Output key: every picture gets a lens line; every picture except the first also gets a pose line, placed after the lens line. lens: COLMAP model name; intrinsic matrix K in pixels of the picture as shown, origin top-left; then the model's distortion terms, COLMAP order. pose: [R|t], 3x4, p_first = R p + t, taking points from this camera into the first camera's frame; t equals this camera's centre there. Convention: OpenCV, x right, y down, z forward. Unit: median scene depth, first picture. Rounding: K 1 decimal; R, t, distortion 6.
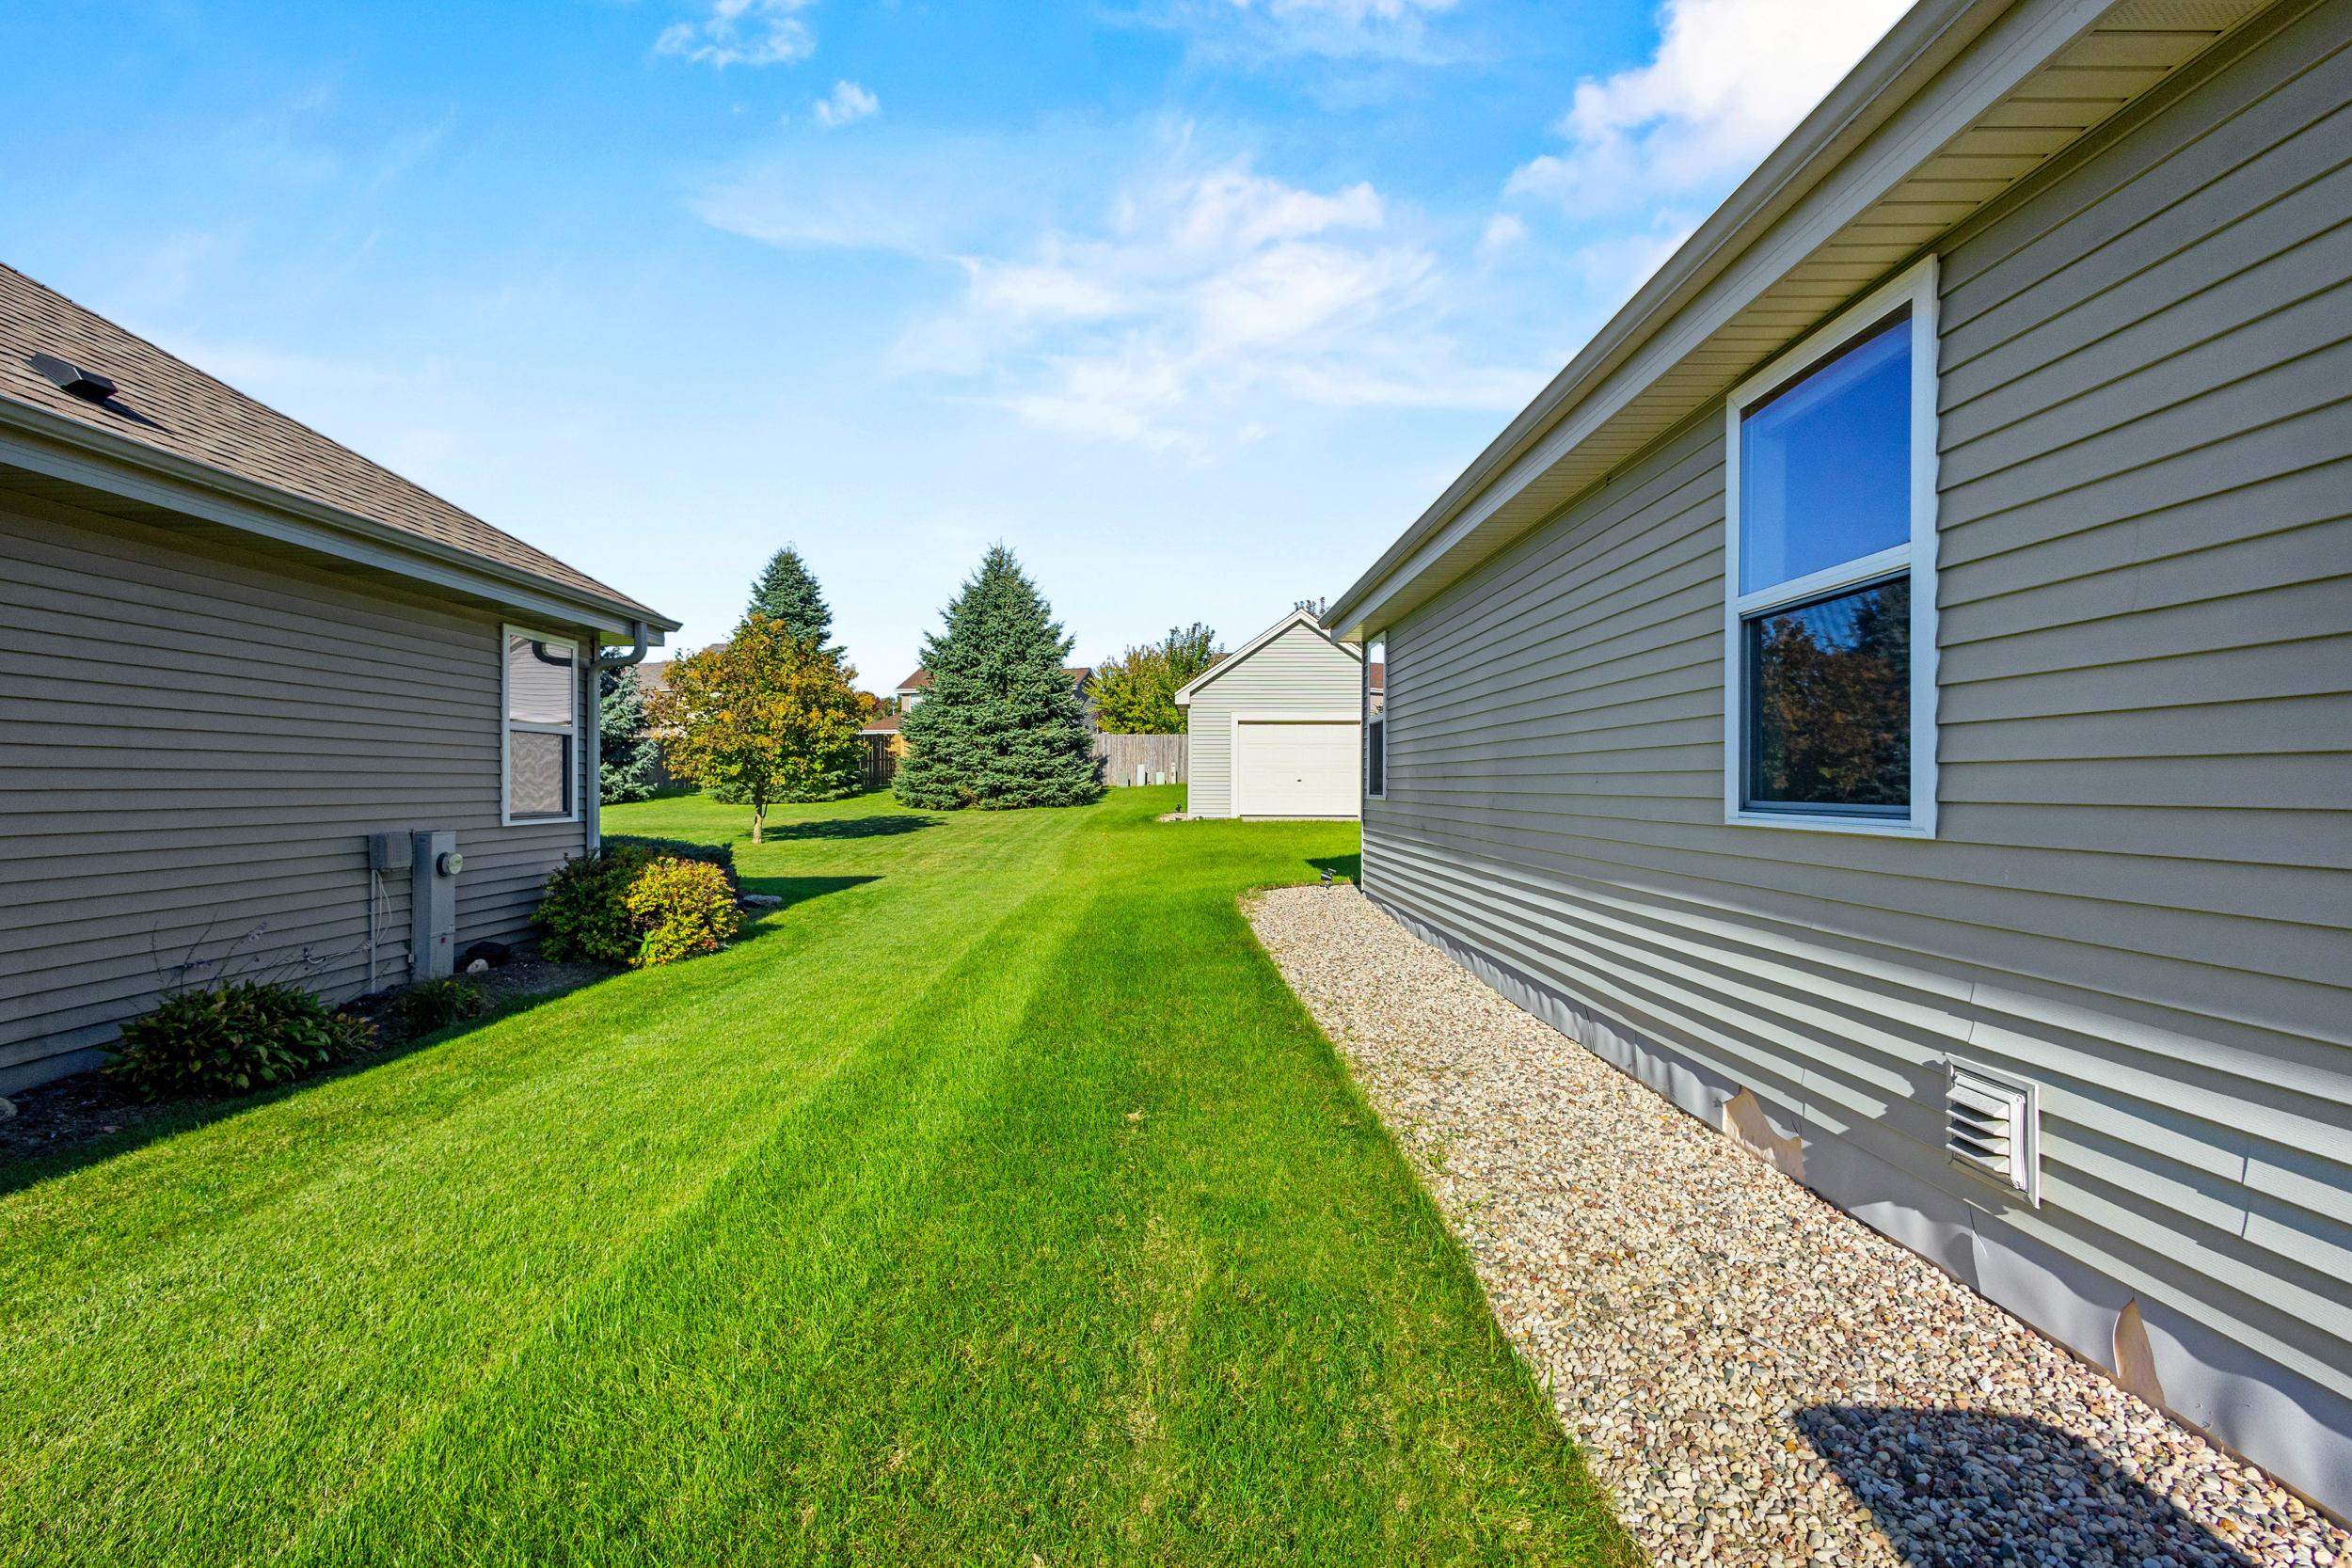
lens RADIAL K [[1079.0, 0, 1165.6], [0, 1079.0, 773.9], [0, 0, 1]] dist [0.003716, 0.000362]
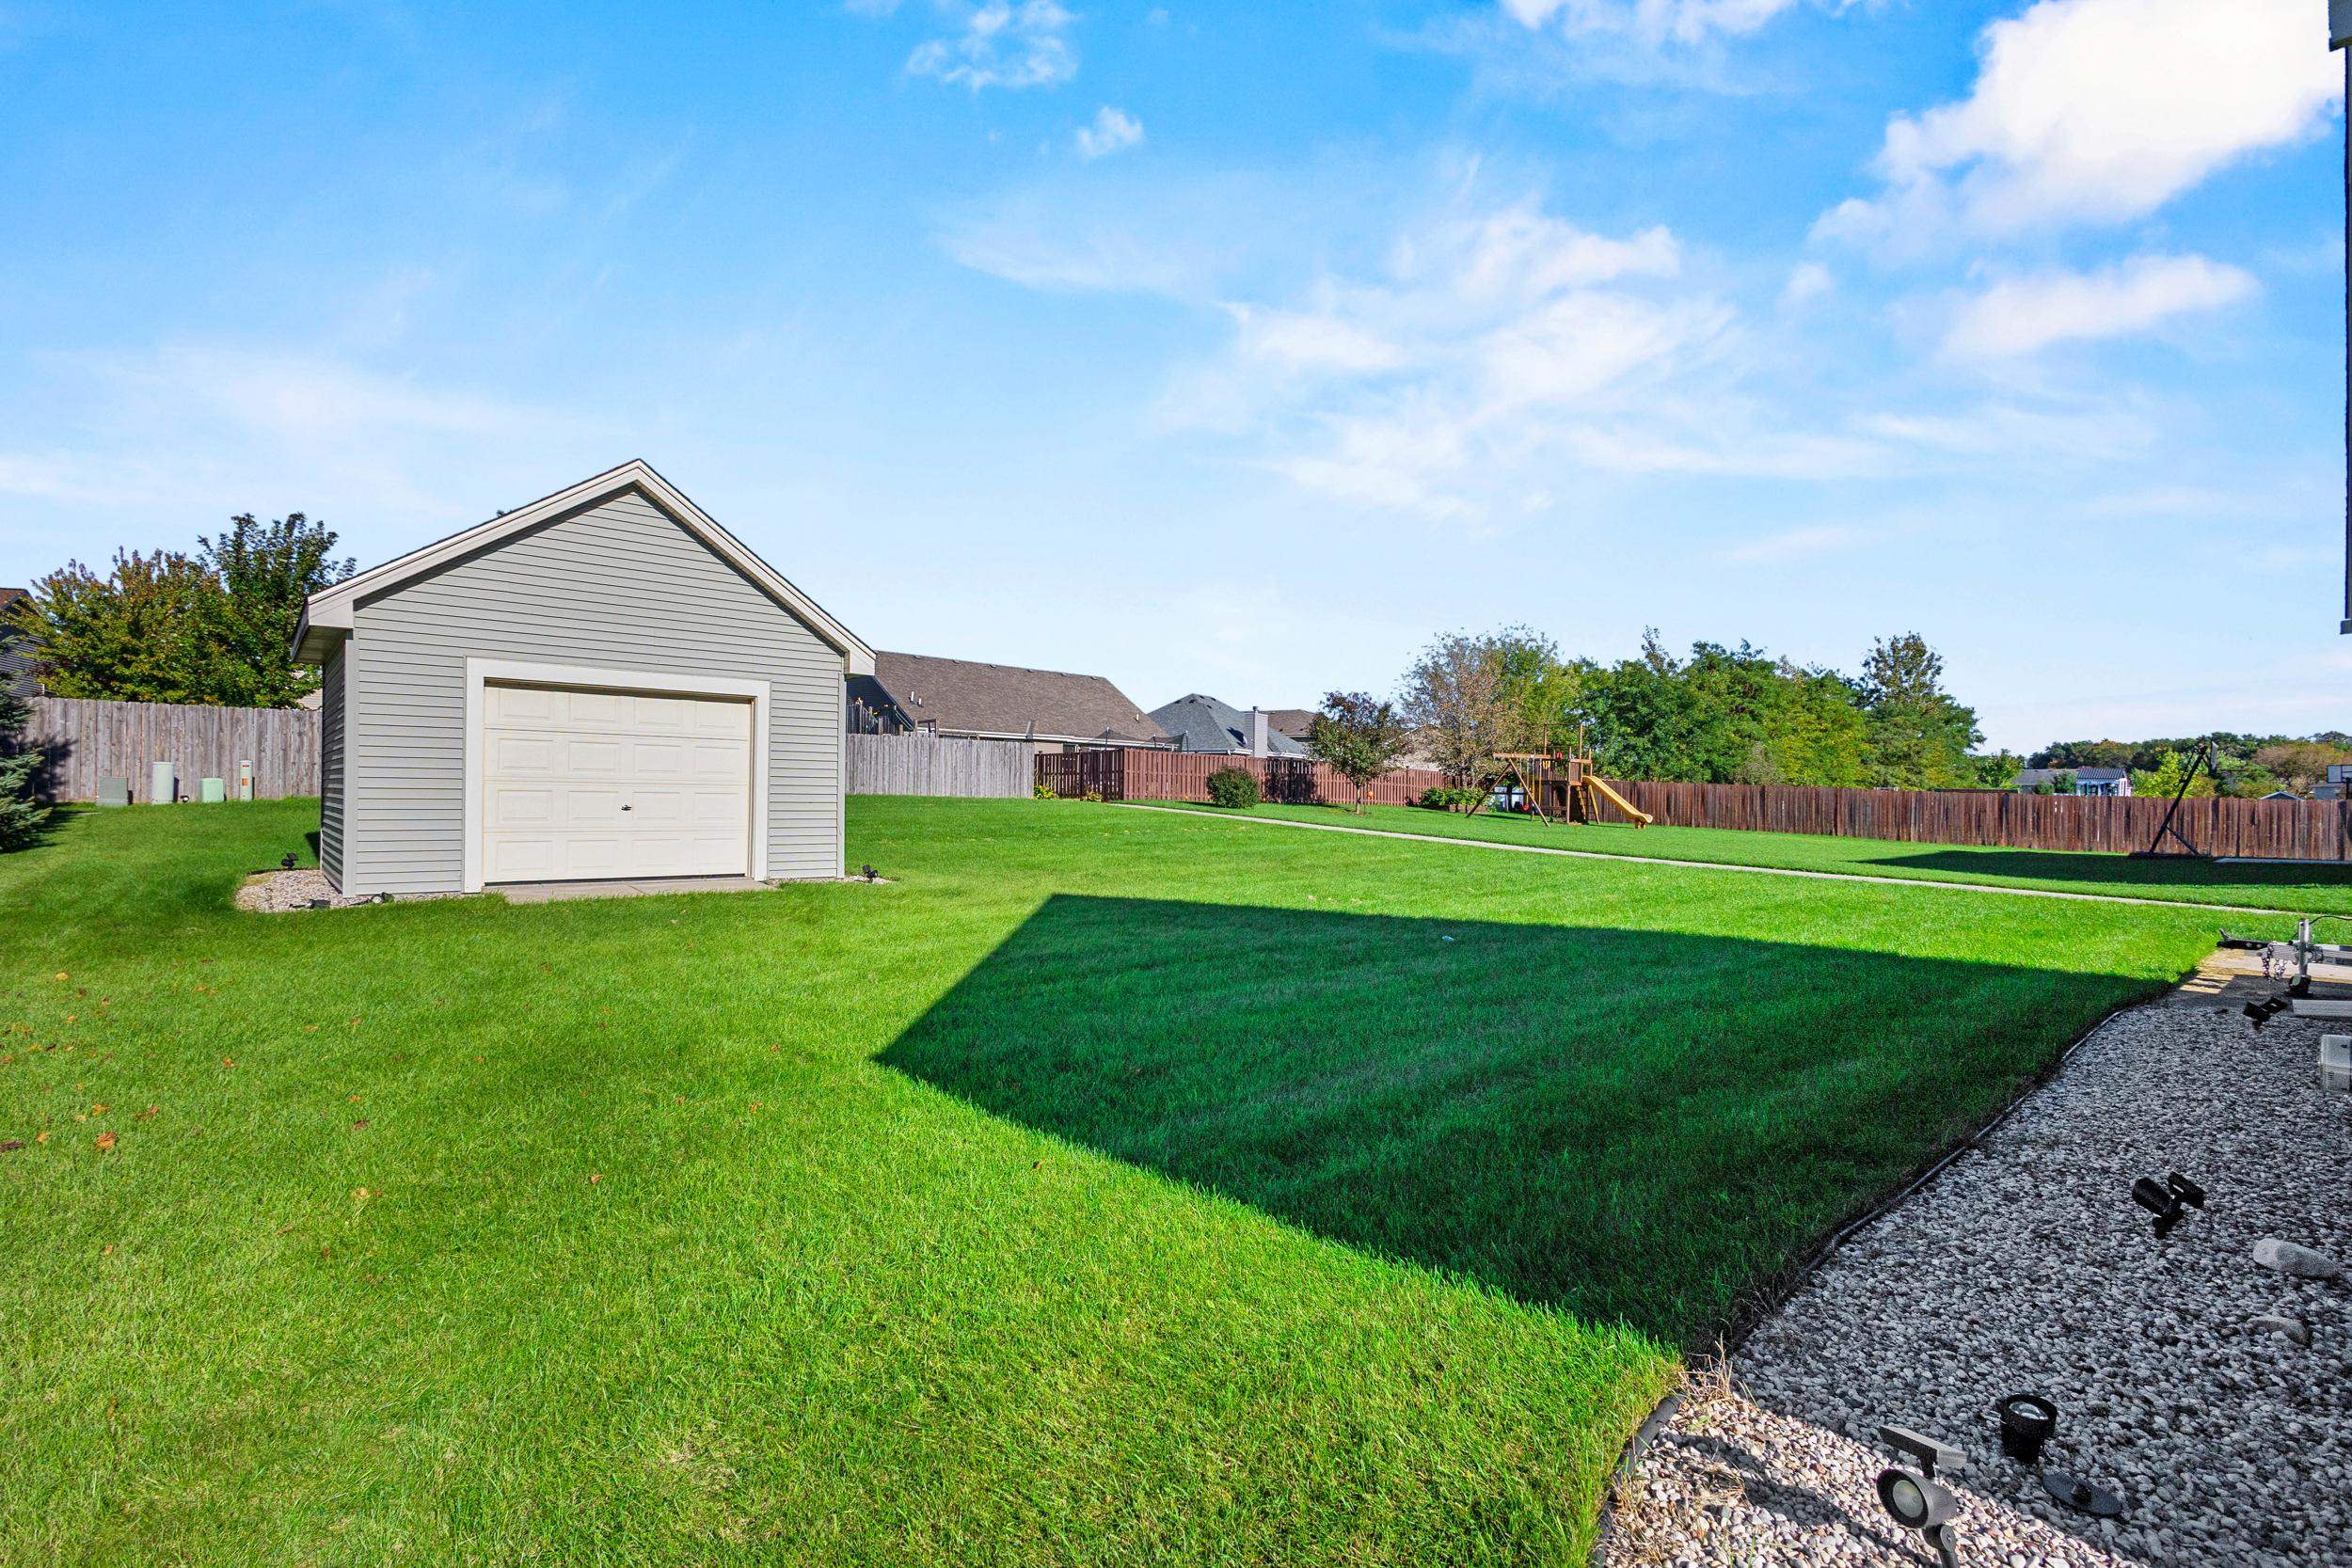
lens RADIAL K [[1100.7, 0, 1186.4], [0, 1100.7, 799.2], [0, 0, 1]] dist [0.000808, 0.000400]
pose [[0.737695, 0.008127, 0.675085, -0.017255], [-0.018728, 0.999789, 0.008429, -0.004723], [-0.674874, -0.018861, 0.737692, 0.284012]]
